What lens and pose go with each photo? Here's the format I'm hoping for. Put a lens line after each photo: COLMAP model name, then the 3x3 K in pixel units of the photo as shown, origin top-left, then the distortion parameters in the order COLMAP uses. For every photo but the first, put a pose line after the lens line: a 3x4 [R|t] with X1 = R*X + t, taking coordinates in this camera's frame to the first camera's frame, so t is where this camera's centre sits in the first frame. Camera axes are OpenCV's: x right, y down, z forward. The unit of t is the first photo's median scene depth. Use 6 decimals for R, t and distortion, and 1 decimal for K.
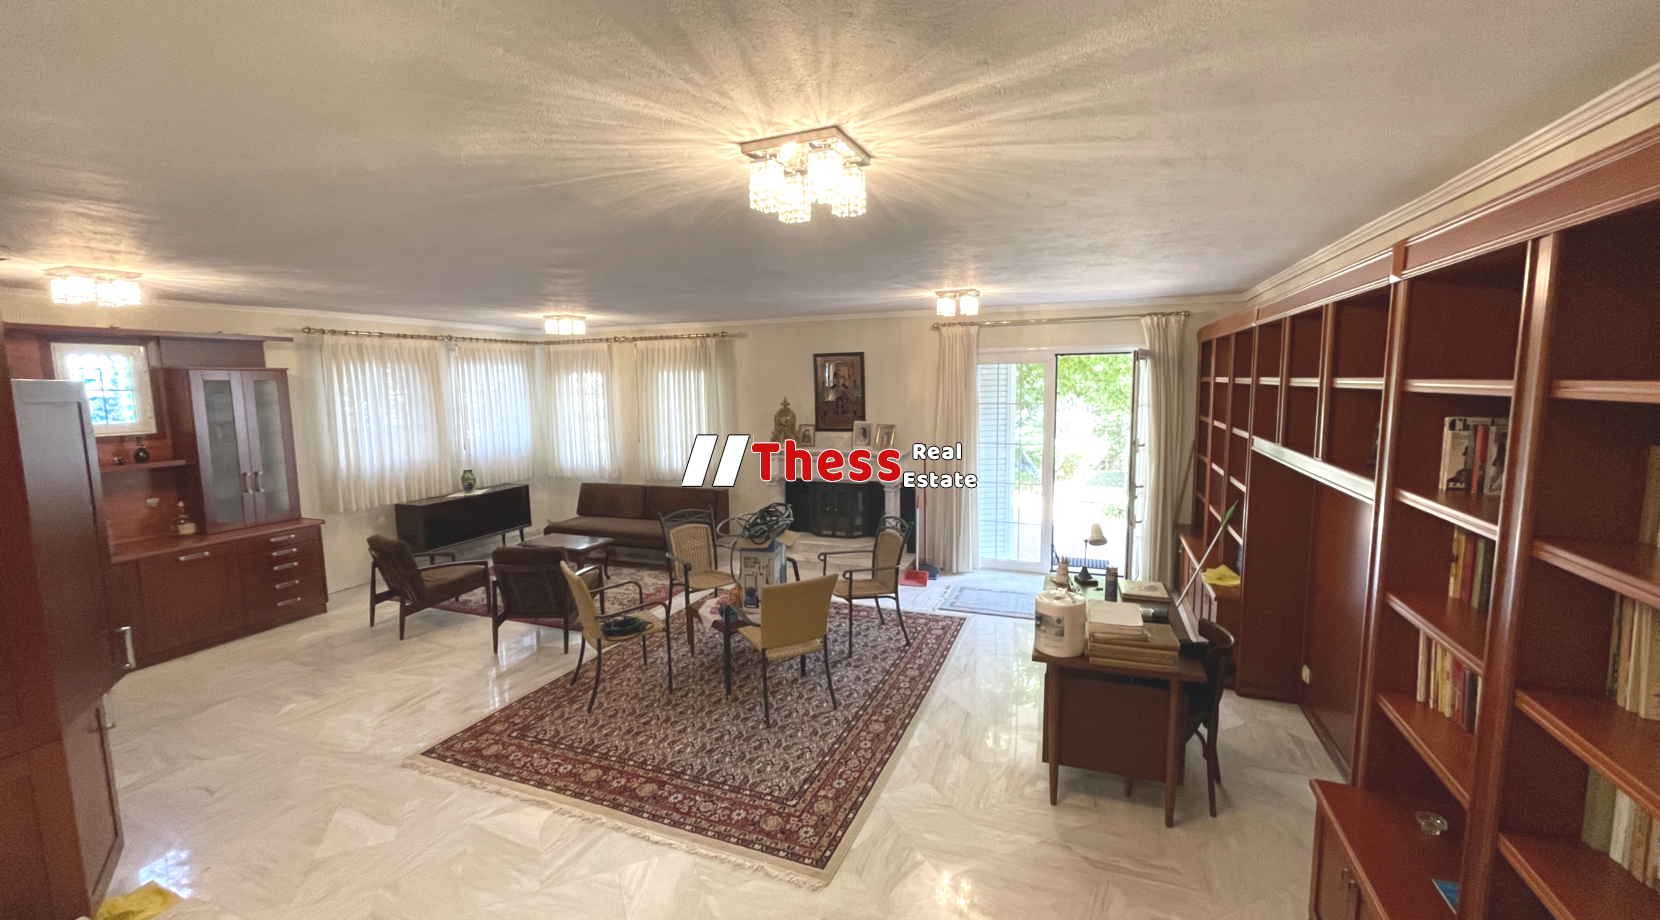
lens RADIAL K [[670.6, 0, 828.5], [0, 670.6, 453.3], [0, 0, 1]] dist [-0.000551, -0.000192]
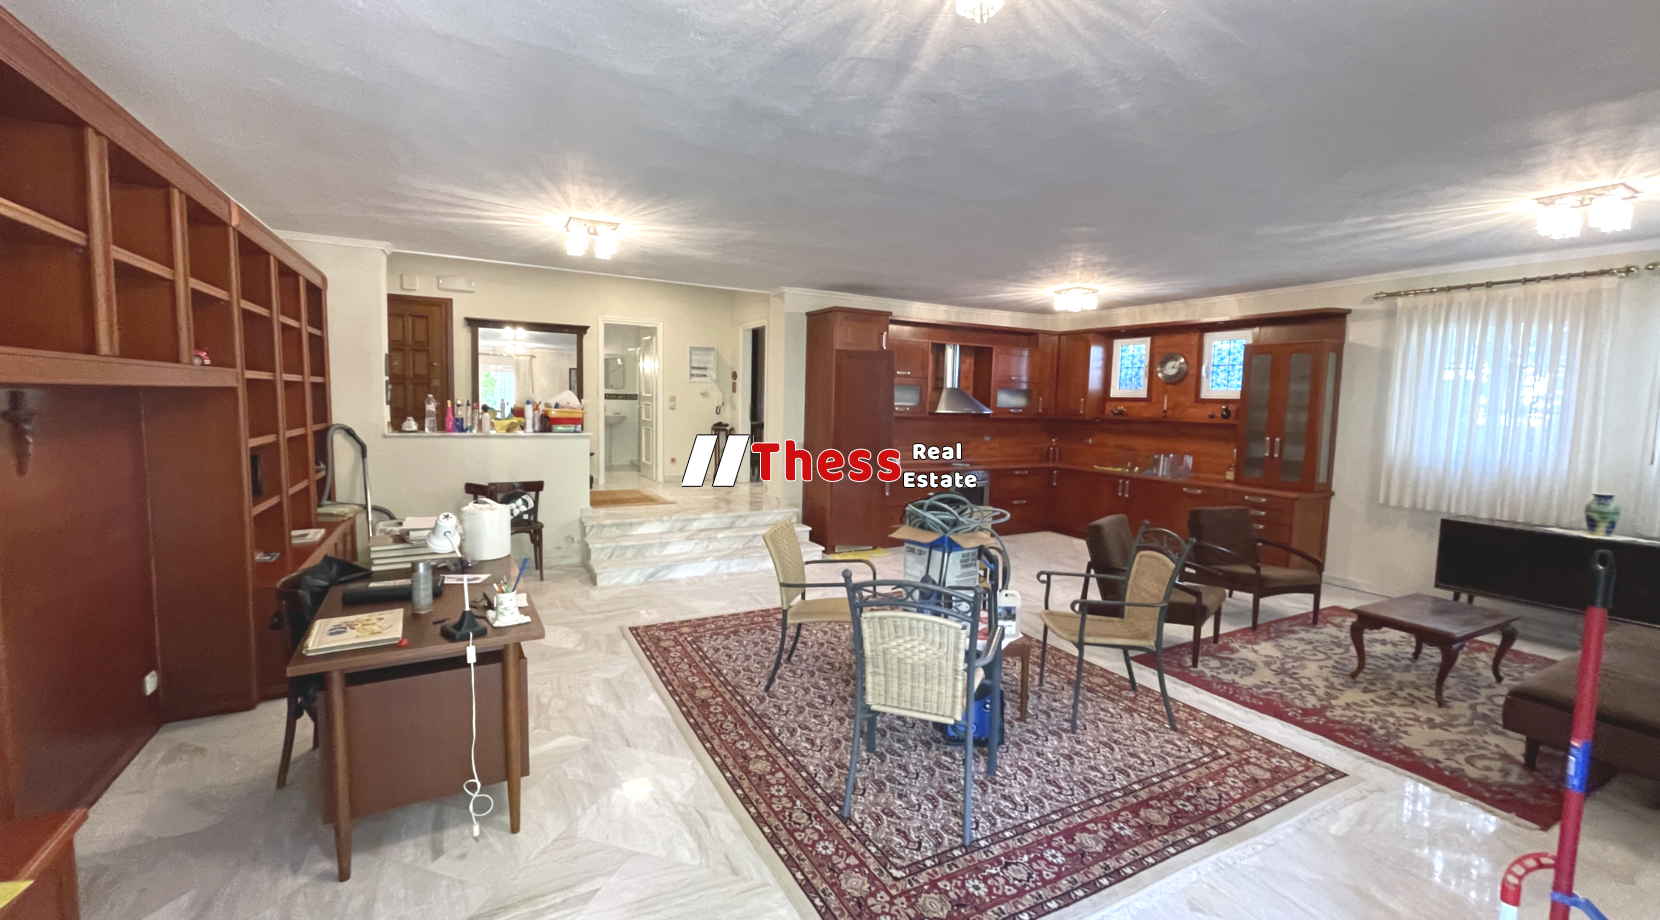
lens RADIAL K [[670.6, 0, 828.5], [0, 670.6, 453.3], [0, 0, 1]] dist [-0.000551, -0.000192]
pose [[-0.638925, 0.063769, -0.766622, 0.606772], [-0.096918, 0.981945, 0.162454, -0.073058], [0.763140, 0.178095, -0.621208, 1.544240]]
